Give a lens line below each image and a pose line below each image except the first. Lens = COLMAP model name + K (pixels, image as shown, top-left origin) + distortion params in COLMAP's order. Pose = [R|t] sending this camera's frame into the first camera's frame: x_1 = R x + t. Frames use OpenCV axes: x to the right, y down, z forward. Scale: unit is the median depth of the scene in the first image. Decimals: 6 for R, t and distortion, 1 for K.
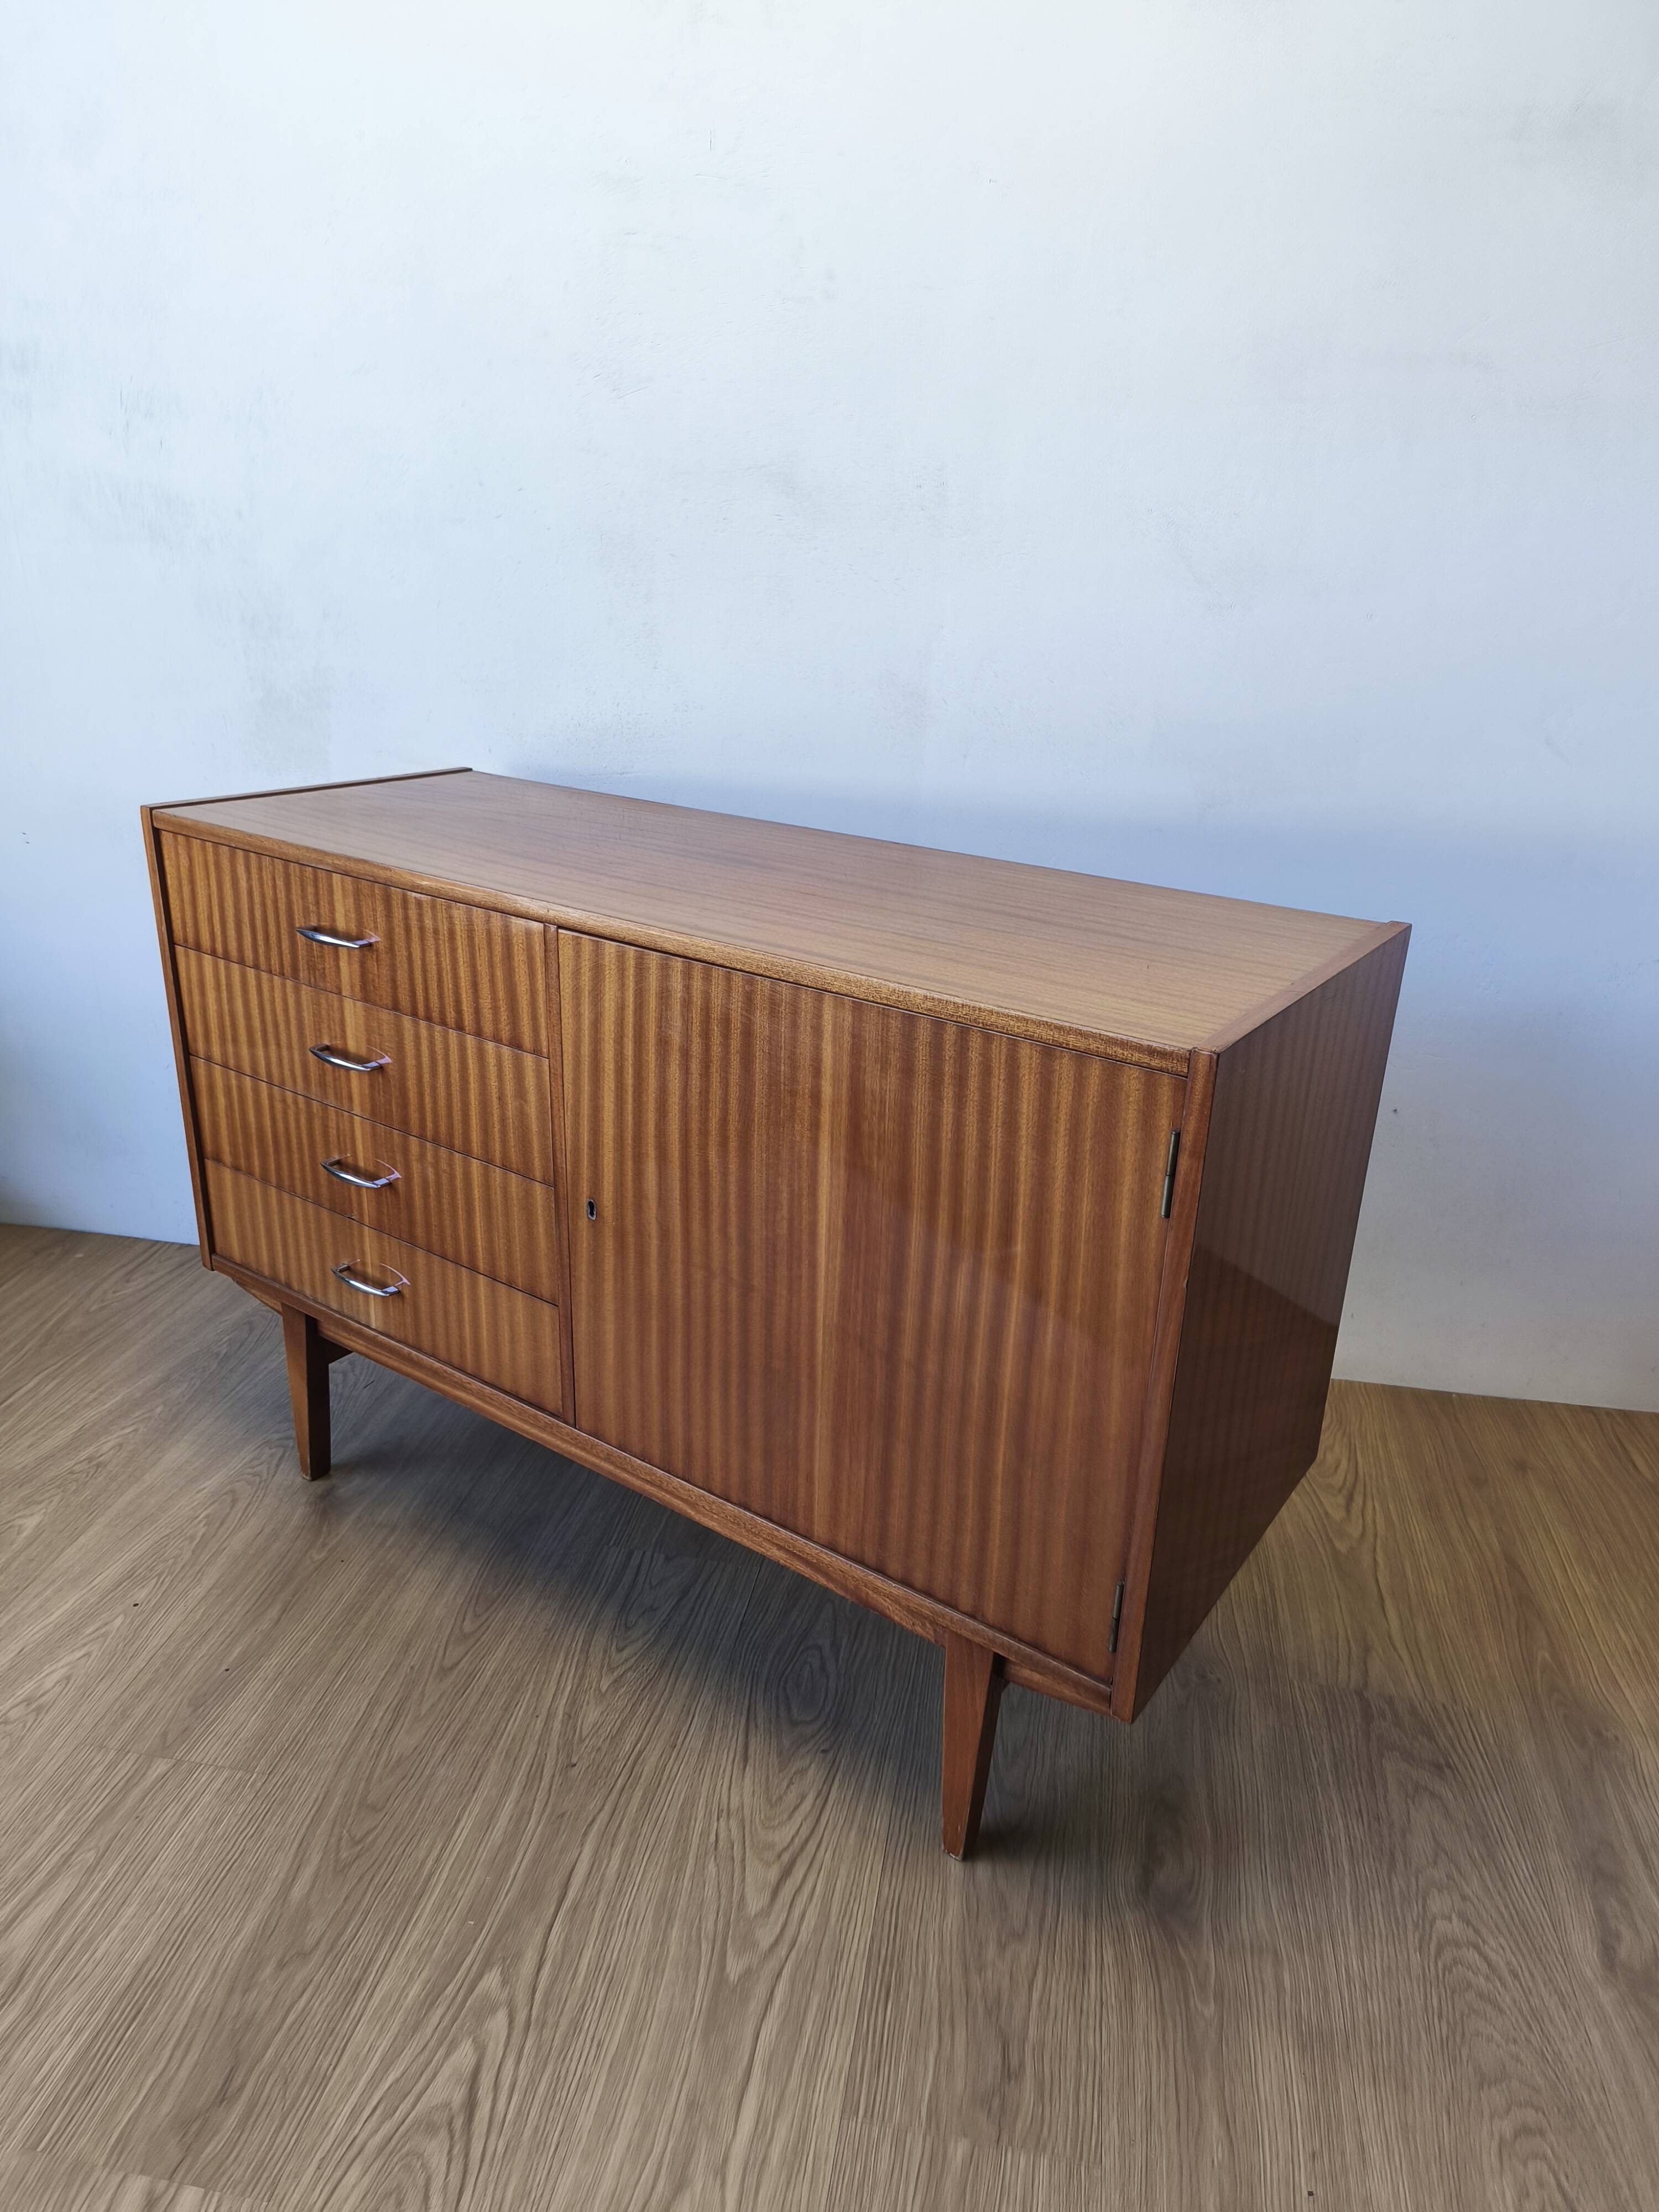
lens RADIAL K [[1460.6, 0, 821.2], [0, 1460.6, 1119.7], [0, 0, 1]] dist [0.100209, -0.093055]
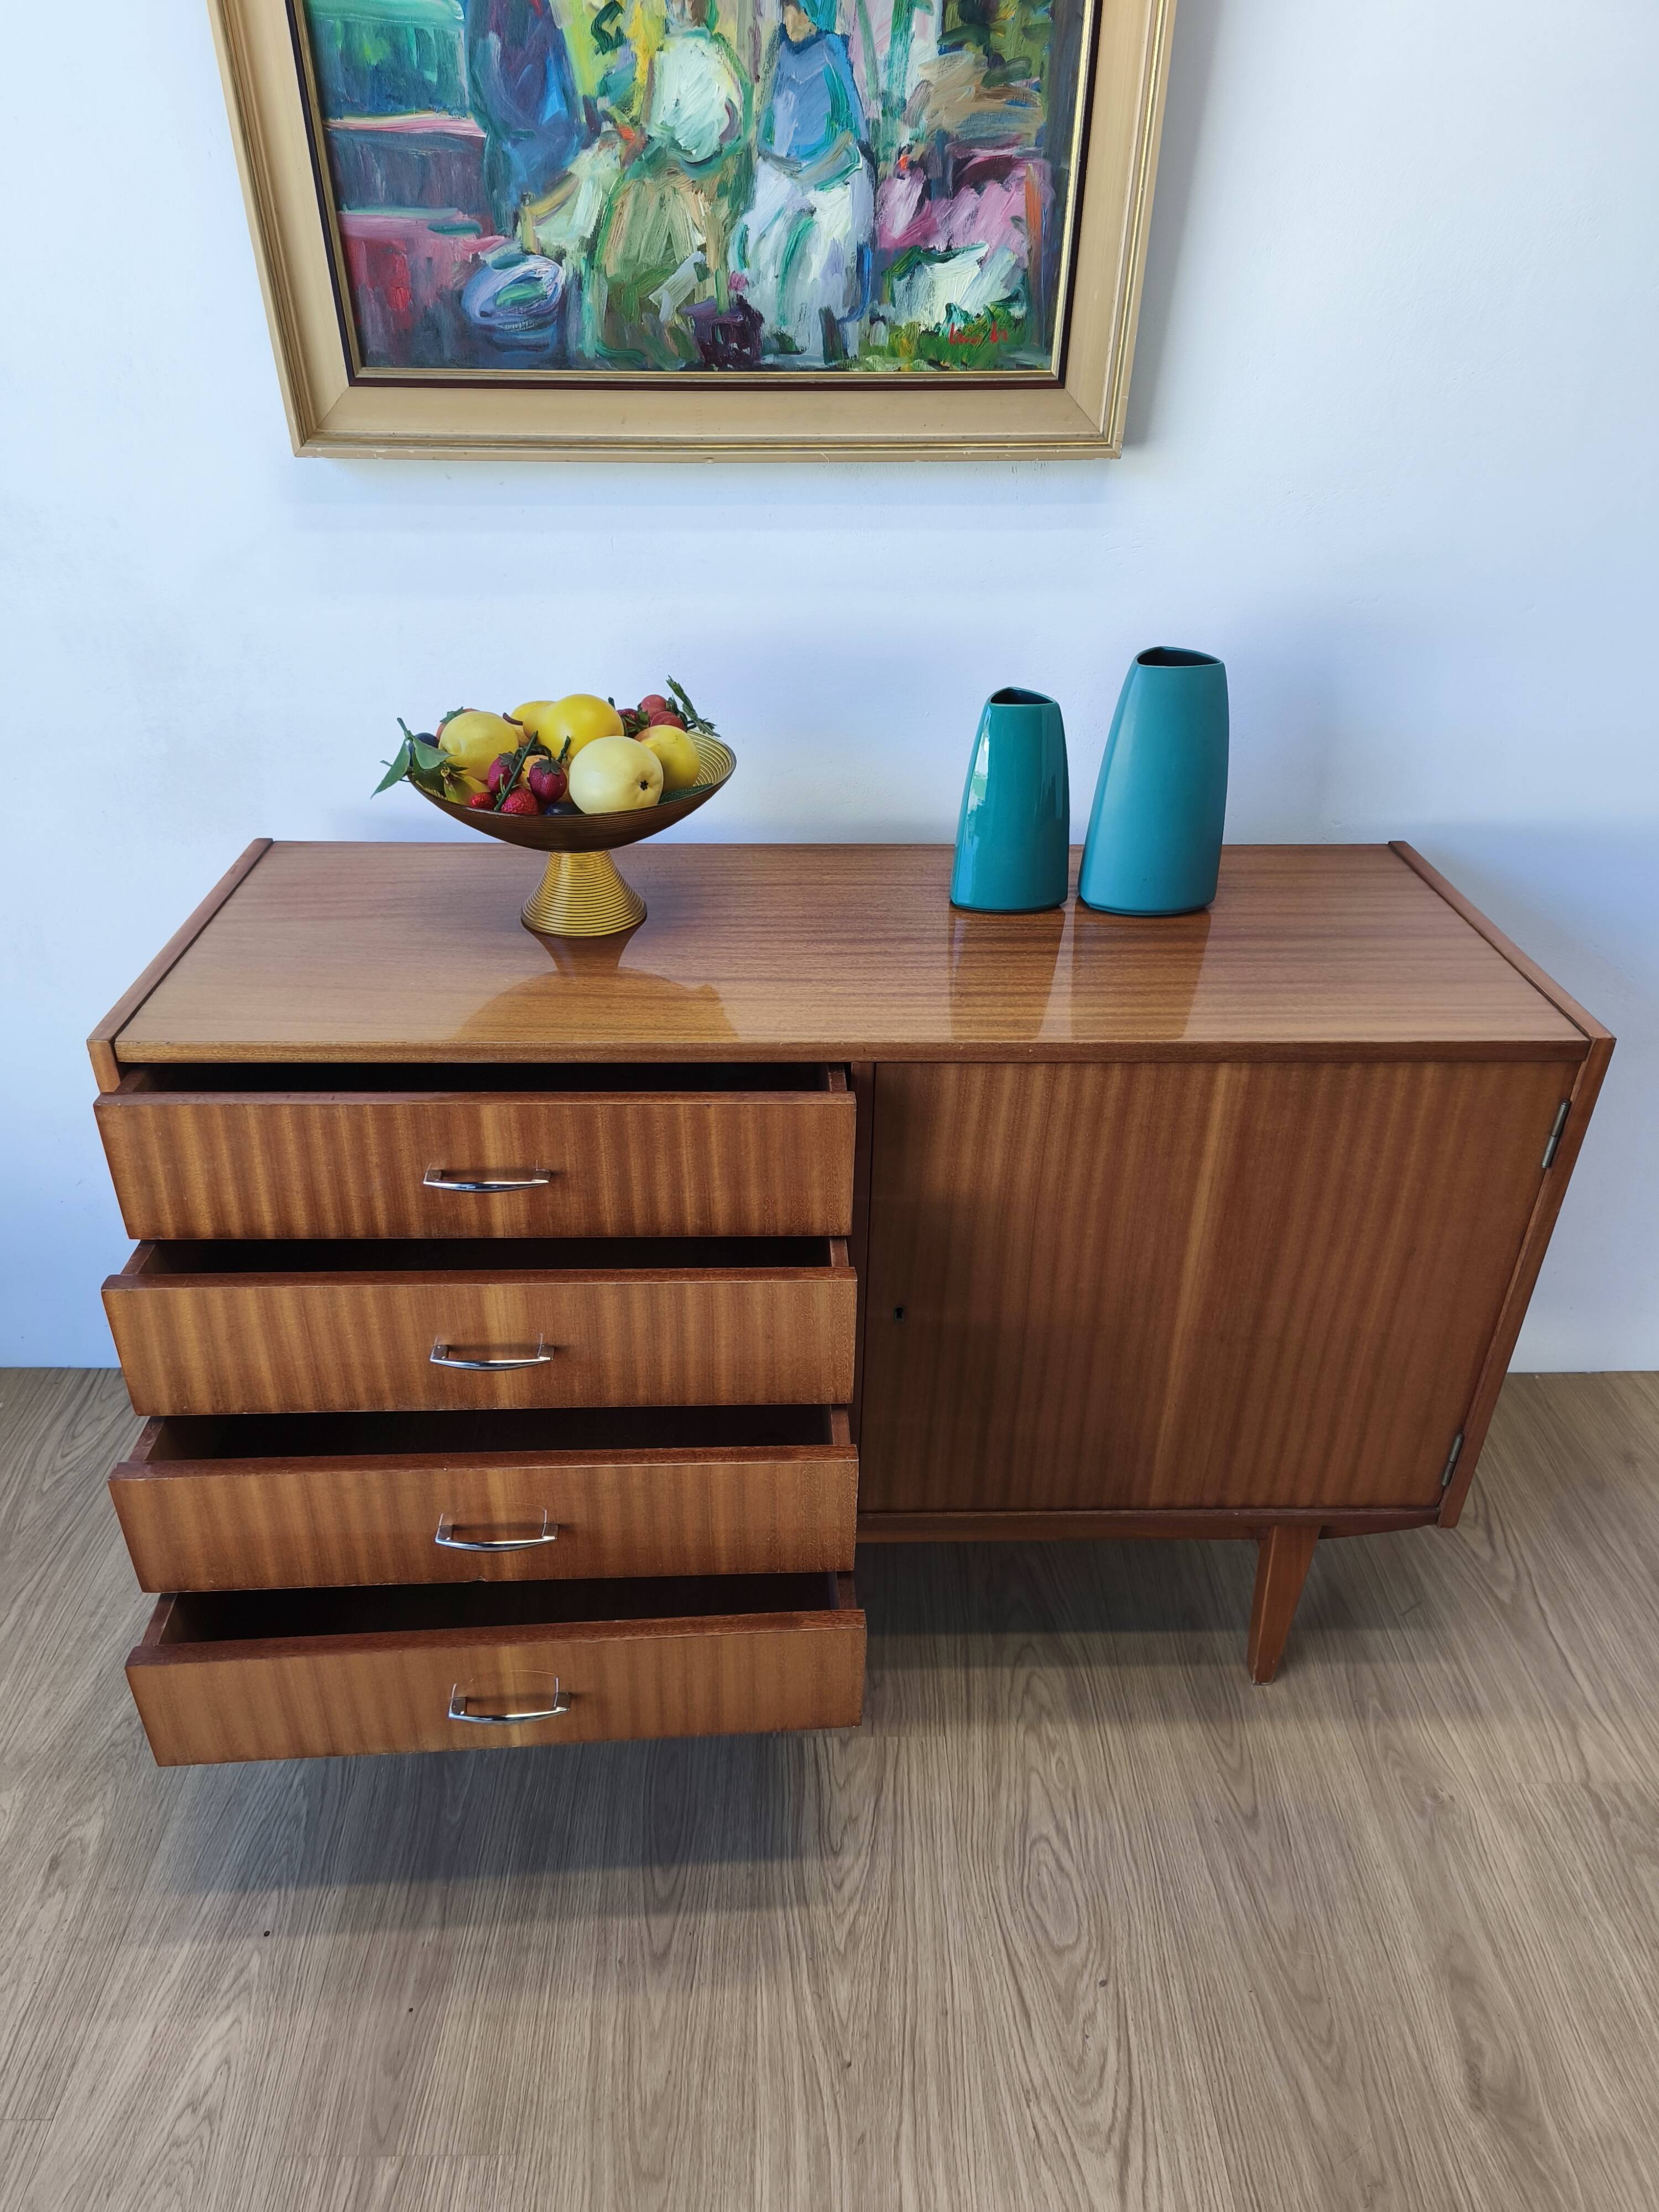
lens RADIAL K [[1458.9, 0, 816.8], [0, 1458.9, 1118.3], [0, 0, 1]] dist [0.099111, -0.089974]
pose [[0.981207, -0.113579, 0.155987, -0.254933], [0.086584, 0.981615, 0.170104, -0.275053], [-0.172440, -0.153401, 0.973002, 0.205436]]
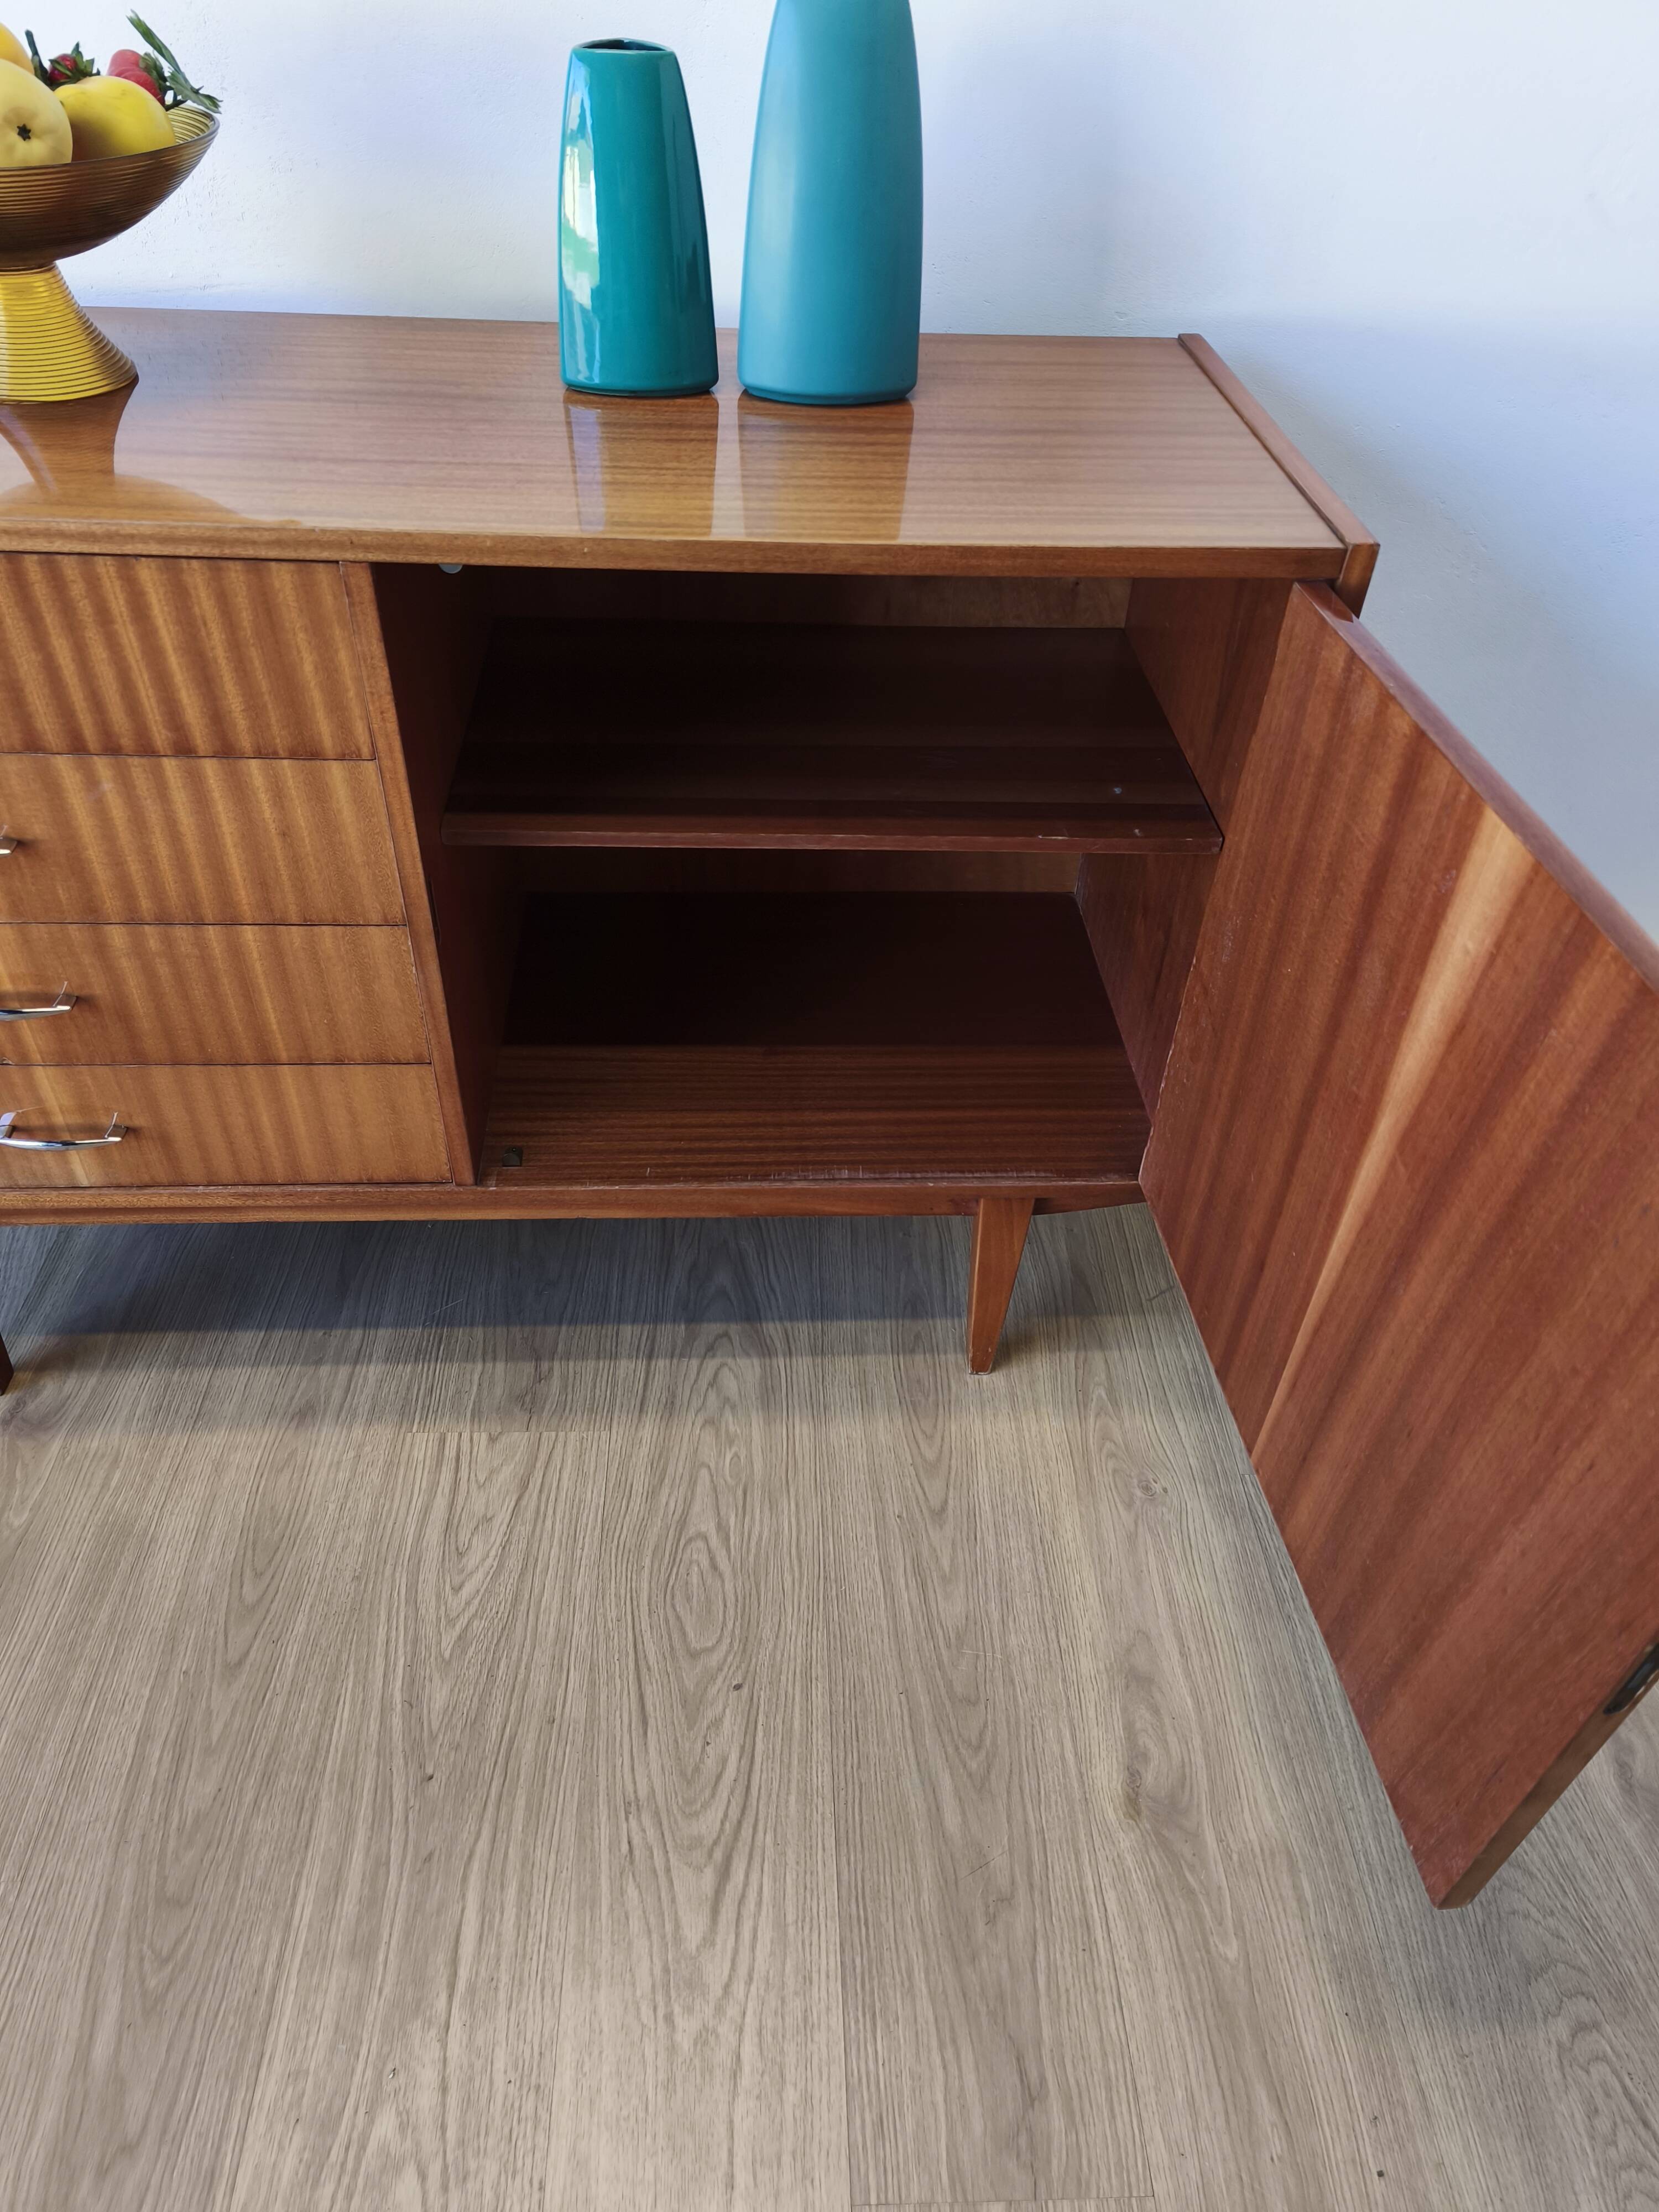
lens RADIAL K [[1466.3, 0, 809.5], [0, 1466.3, 1131.2], [0, 0, 1]] dist [0.083077, -0.070286]
pose [[0.978143, -0.136981, 0.156435, -0.044650], [0.073404, 0.931378, 0.356577, -0.150570], [-0.194544, -0.337300, 0.921076, 0.336364]]
